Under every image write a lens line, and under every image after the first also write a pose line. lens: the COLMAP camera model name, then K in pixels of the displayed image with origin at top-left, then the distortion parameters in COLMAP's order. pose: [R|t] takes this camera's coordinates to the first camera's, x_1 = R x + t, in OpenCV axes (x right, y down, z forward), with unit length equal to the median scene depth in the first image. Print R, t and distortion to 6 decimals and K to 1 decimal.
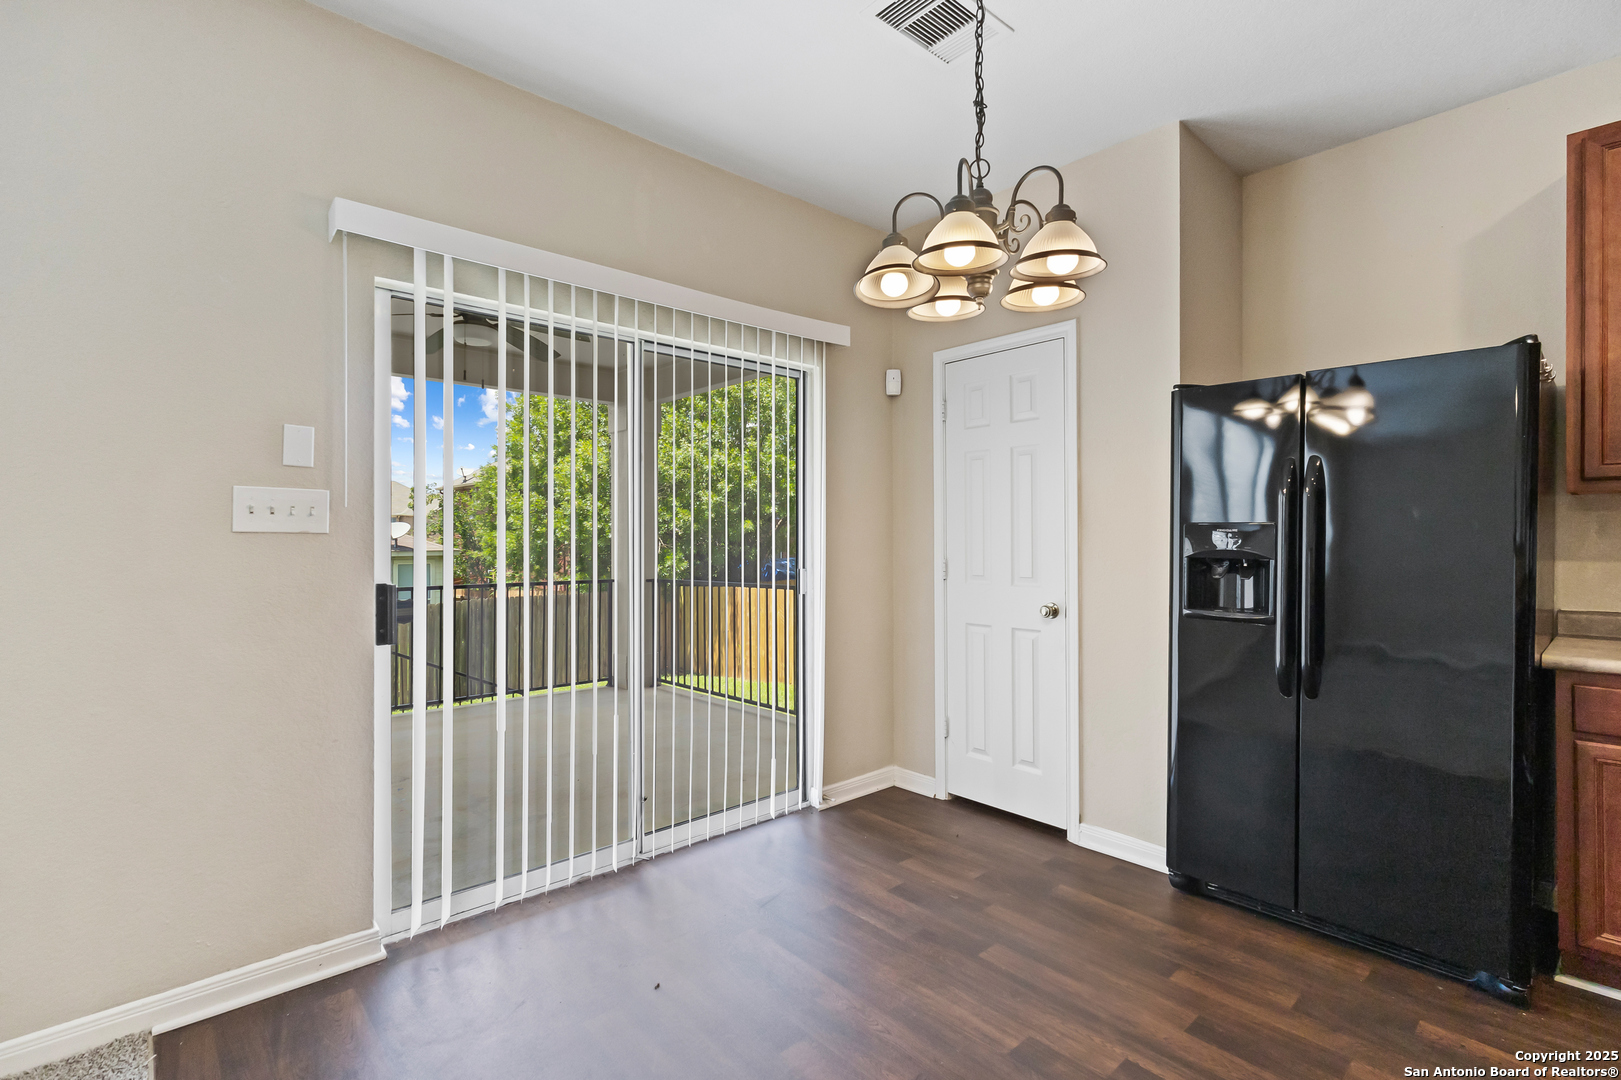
lens RADIAL K [[745.7, 0, 817.1], [0, 745.7, 531.8], [0, 0, 1]] dist [-0.000493, 0.002663]
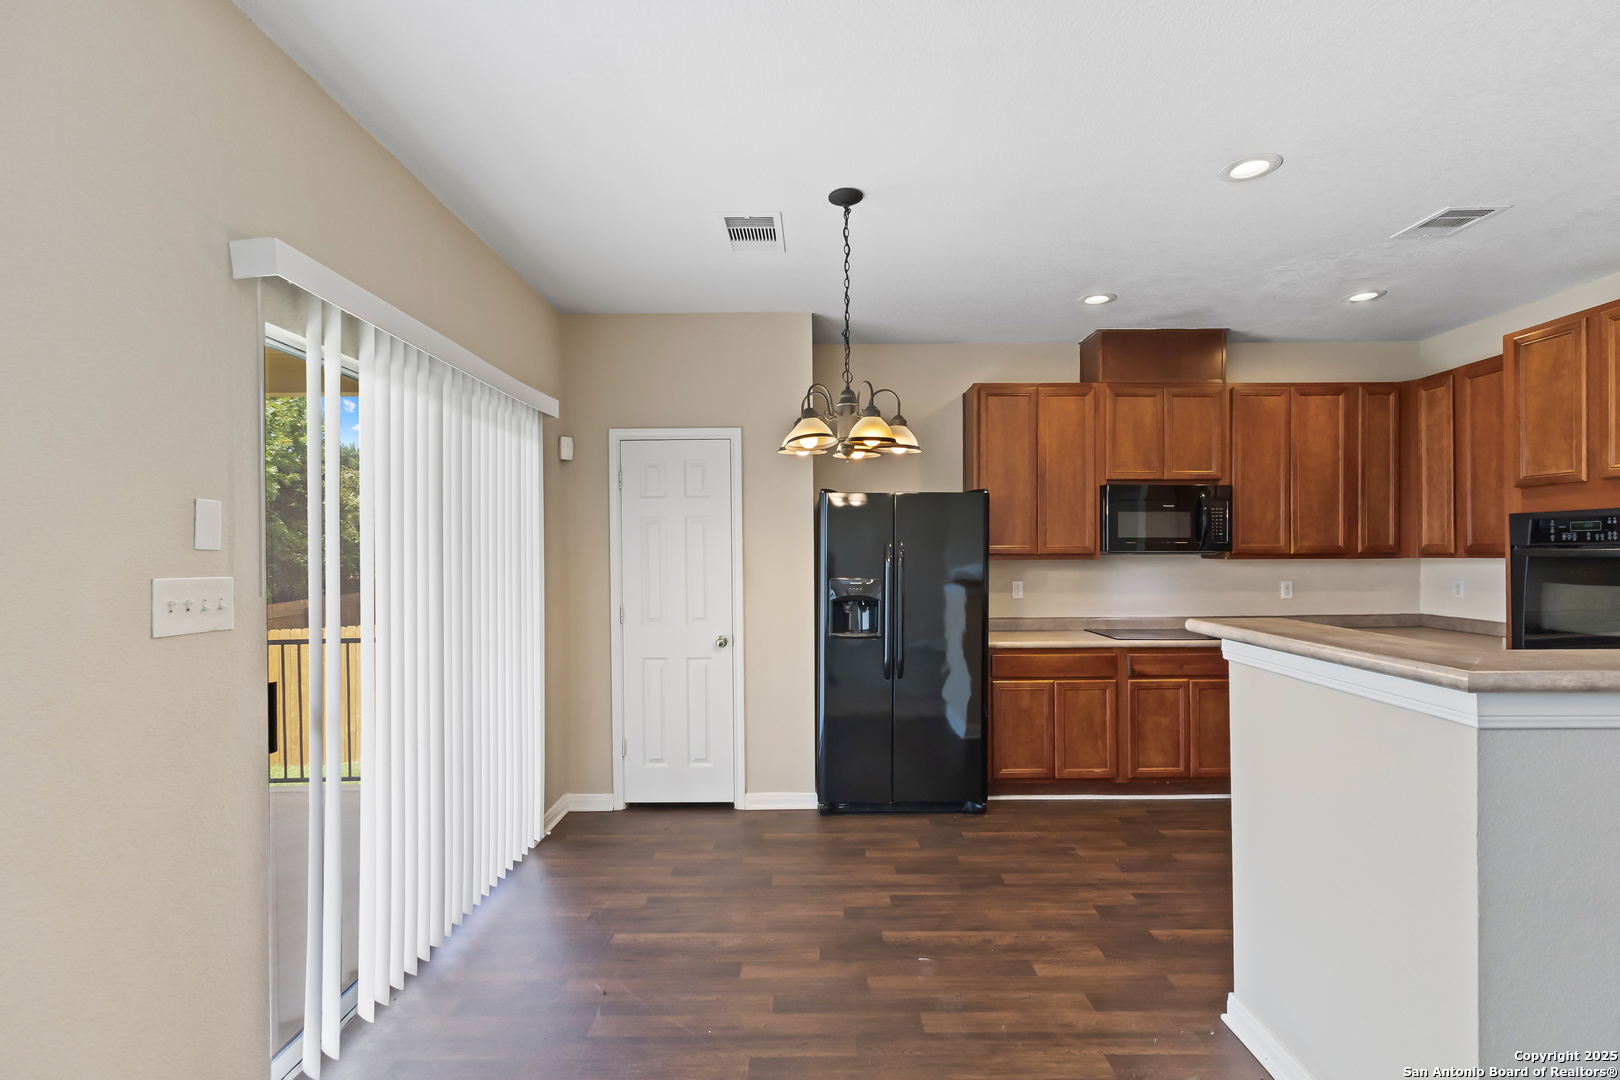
lens RADIAL K [[745.2, 0, 808.2], [0, 745.2, 549.9], [0, 0, 1]] dist [-0.000493, 0.002663]
pose [[0.676824, -0.000368, 0.736145, -0.727767], [0.002823, 0.999994, -0.002095, -0.071821], [-0.736139, 0.003497, 0.676821, -0.030205]]
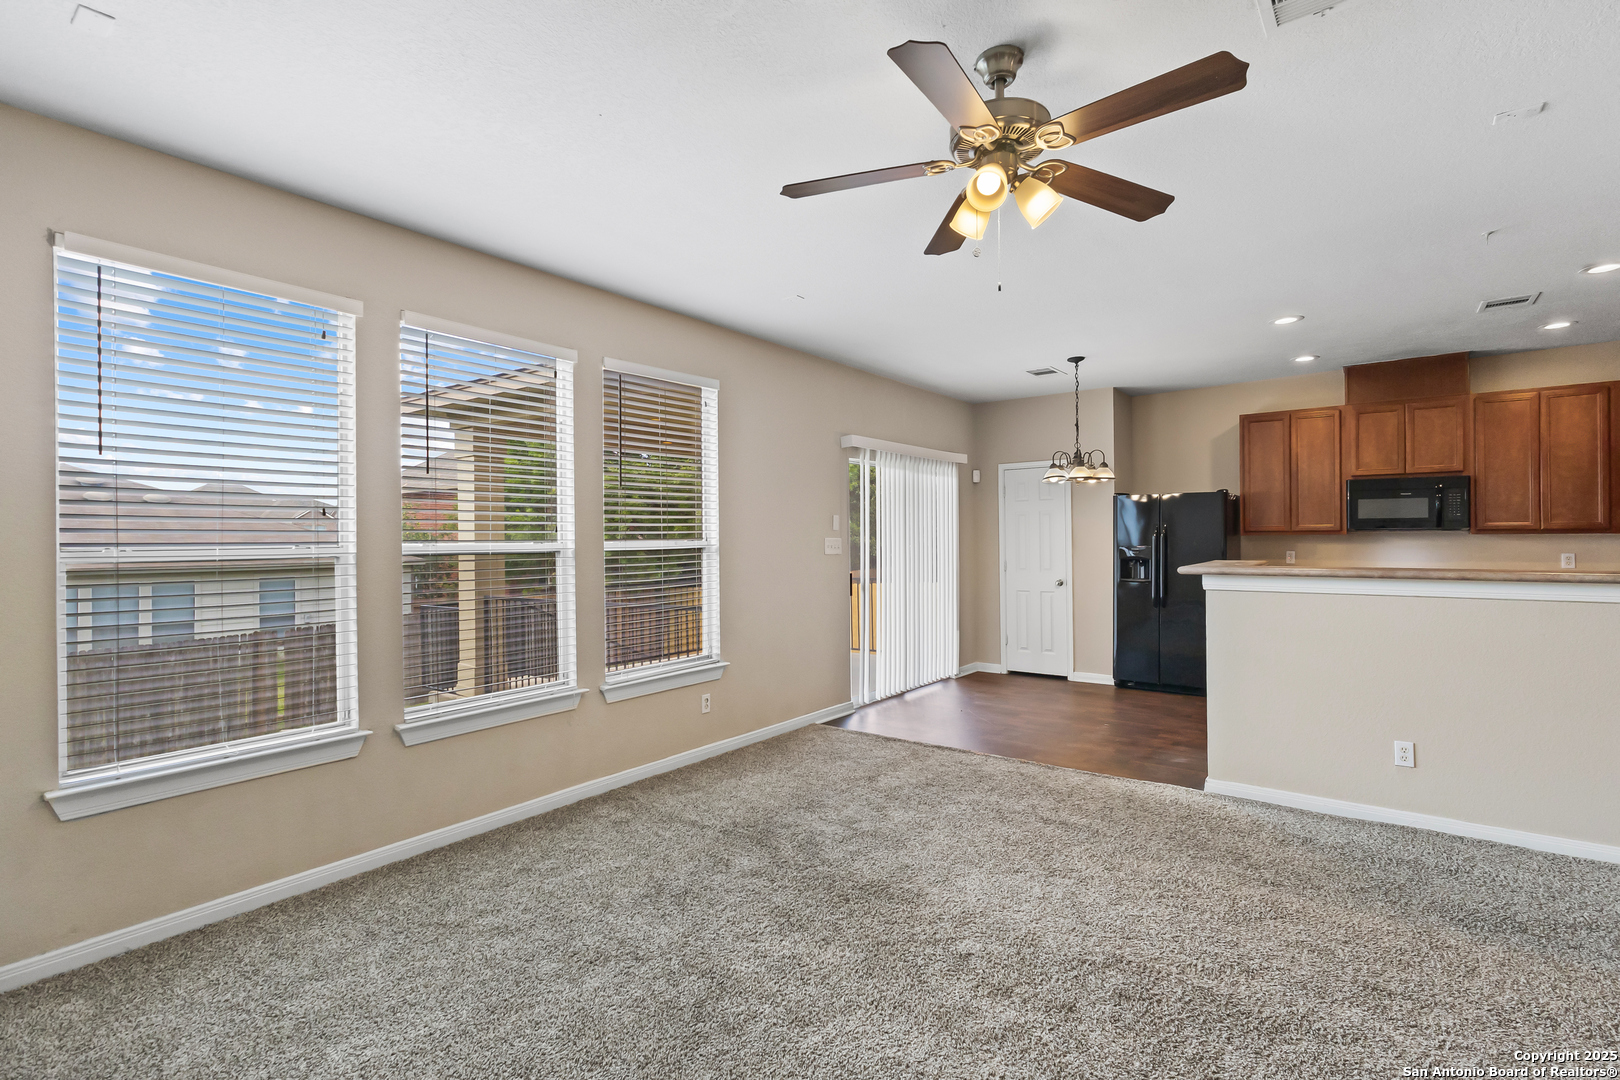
lens RADIAL K [[745.2, 0, 815.5], [0, 745.2, 536.1], [0, 0, 1]] dist [-0.000493, 0.002663]
pose [[0.985133, -0.005148, 0.171716, -1.071077], [0.005645, 0.999981, -0.002407, -0.049979], [-0.171701, 0.003340, 0.985143, -1.488451]]
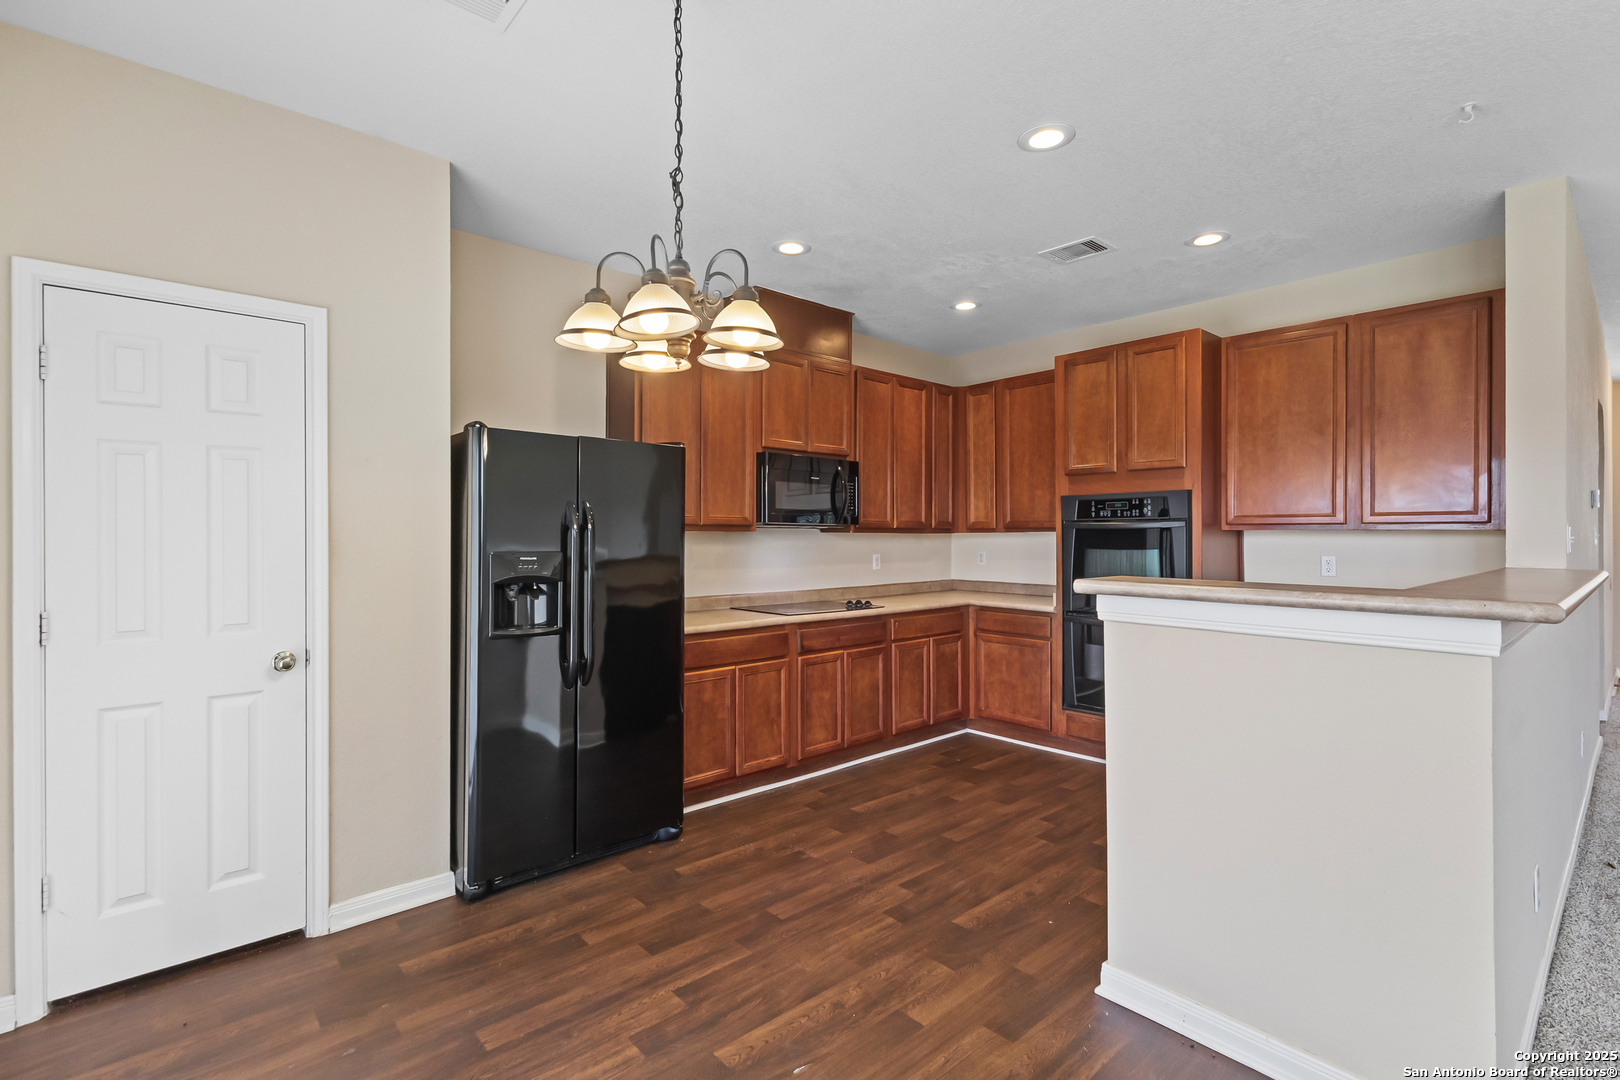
lens RADIAL K [[745.2, 0, 800.5], [0, 745.2, 532.3], [0, 0, 1]] dist [-0.000493, 0.002663]
pose [[0.019862, 0.008640, 0.999765, -0.602064], [-0.001710, 0.999961, -0.008608, -0.033349], [-0.999801, -0.001539, 0.019876, 0.557459]]
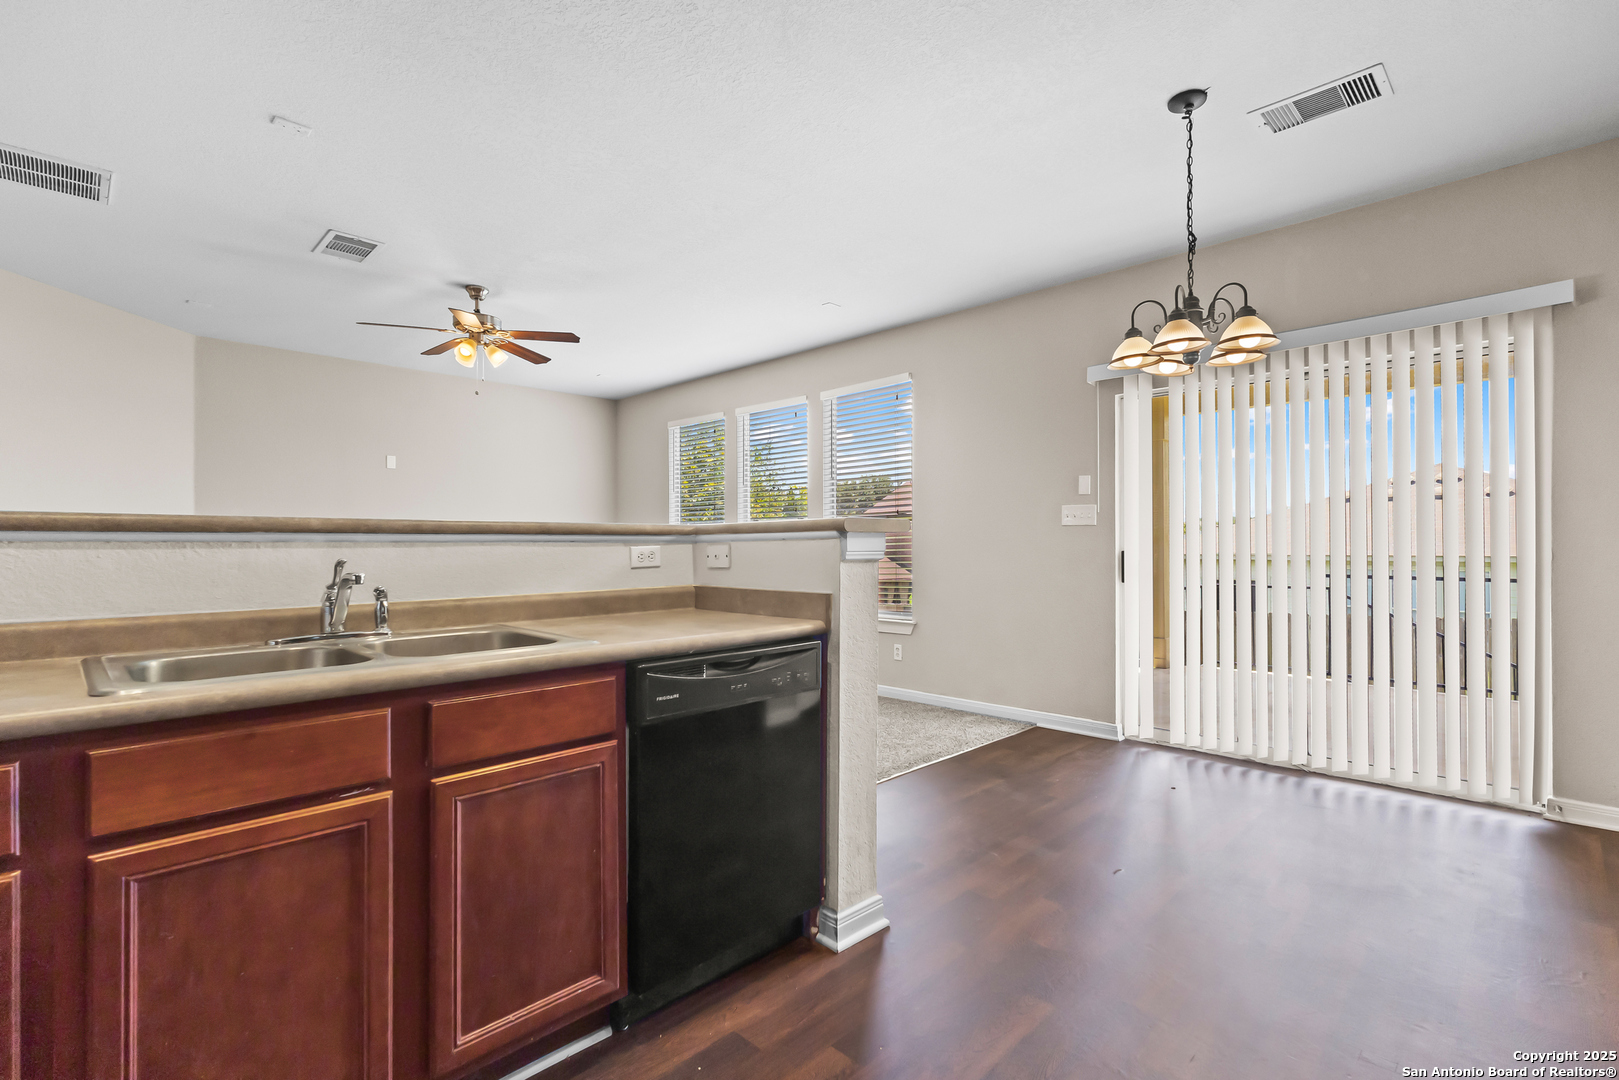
lens RADIAL K [[744.8, 0, 805.0], [0, 744.8, 537.9], [0, 0, 1]] dist [-0.000493, 0.002663]
pose [[0.056182, -0.001207, -0.998420, 1.225840], [0.008696, 0.999962, -0.000719, 0.027554], [0.998383, -0.008642, 0.056190, 0.052543]]
